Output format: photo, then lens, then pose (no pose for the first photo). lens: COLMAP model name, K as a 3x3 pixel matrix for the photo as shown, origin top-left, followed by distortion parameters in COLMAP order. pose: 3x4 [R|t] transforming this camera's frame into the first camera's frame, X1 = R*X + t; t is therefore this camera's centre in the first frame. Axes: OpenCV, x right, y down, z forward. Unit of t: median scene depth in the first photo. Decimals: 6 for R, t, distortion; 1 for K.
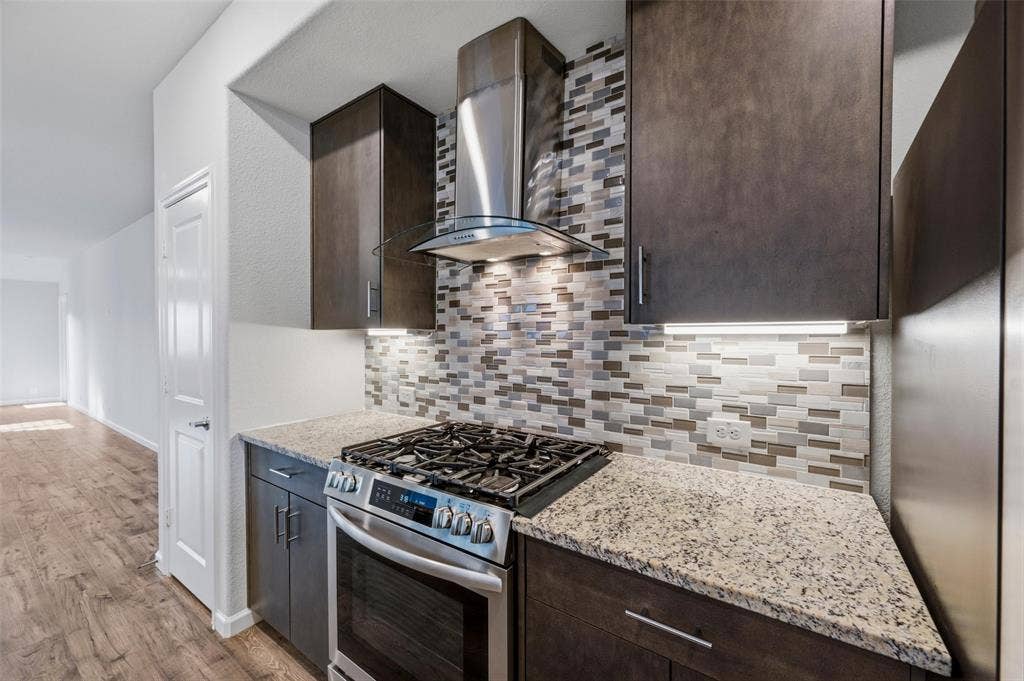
lens RADIAL K [[402.0, 0, 512.0], [0, 402.0, 340.5], [0, 0, 1]] dist [-0.001446, -0.000080]
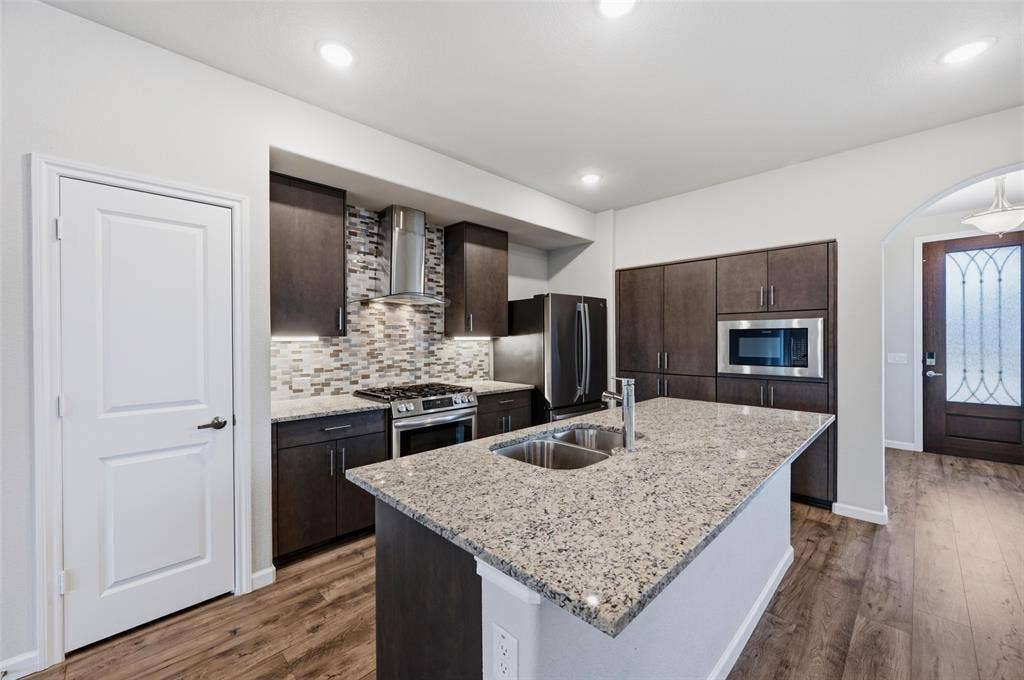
lens RADIAL K [[402.0, 0, 512.0], [0, 402.0, 340.0], [0, 0, 1]] dist [-0.001446, -0.000080]
pose [[0.182400, -0.001668, 0.983223, -1.938276], [0.015561, 0.999878, -0.001191, -0.003638], [-0.983101, 0.015517, 0.182403, 0.028159]]
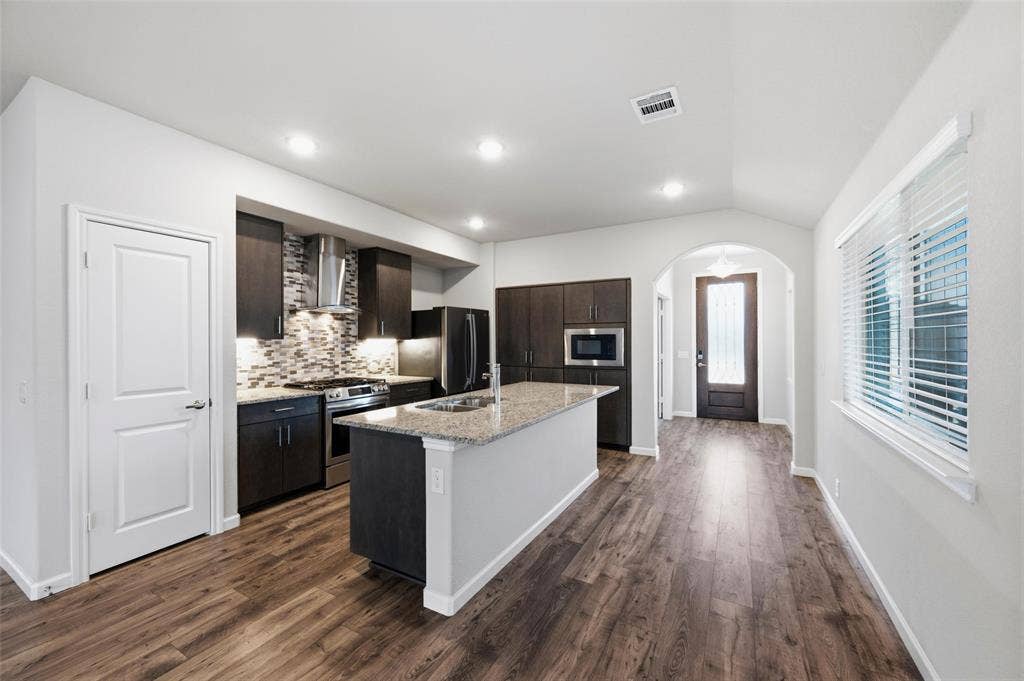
lens RADIAL K [[402.0, 0, 512.0], [0, 402.0, 340.5], [0, 0, 1]] dist [-0.001446, -0.000080]
pose [[-0.094395, 0.003384, 0.995529, -2.646176], [0.015382, 0.999880, -0.001940, -0.002233], [-0.995416, 0.015130, -0.094436, 0.025521]]
